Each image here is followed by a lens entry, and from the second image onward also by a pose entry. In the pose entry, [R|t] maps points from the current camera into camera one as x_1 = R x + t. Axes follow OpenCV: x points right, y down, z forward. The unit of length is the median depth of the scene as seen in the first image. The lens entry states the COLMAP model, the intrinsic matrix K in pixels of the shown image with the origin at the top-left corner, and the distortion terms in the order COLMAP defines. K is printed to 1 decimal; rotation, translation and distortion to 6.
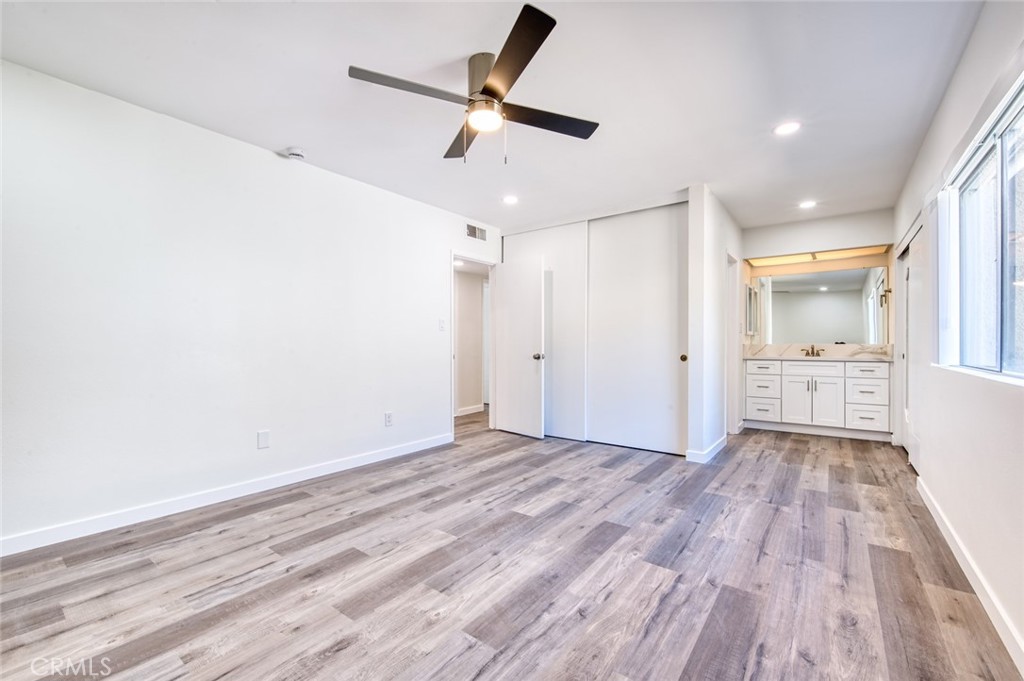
lens RADIAL K [[435.7, 0, 518.8], [0, 435.7, 341.9], [0, 0, 1]] dist [-0.011002, -0.000964]
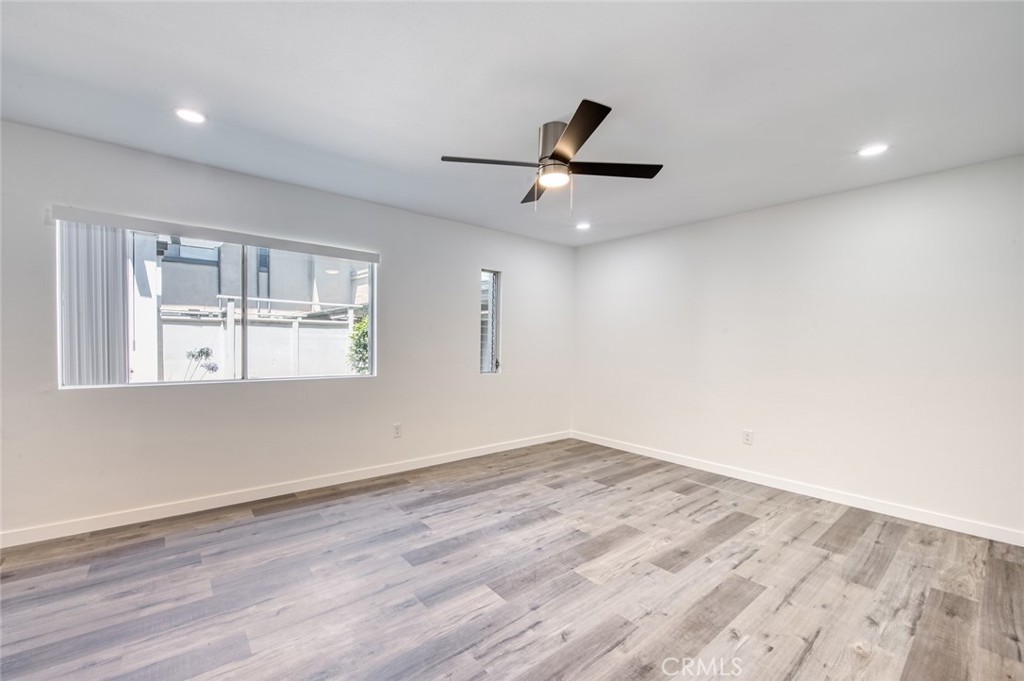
lens RADIAL K [[435.7, 0, 509.4], [0, 435.7, 346.3], [0, 0, 1]] dist [-0.011002, -0.000964]
pose [[-0.976496, -0.016669, 0.214889, -0.217247], [-0.016007, 0.999860, 0.004819, -0.068580], [-0.214939, 0.001266, -0.976627, 2.143256]]
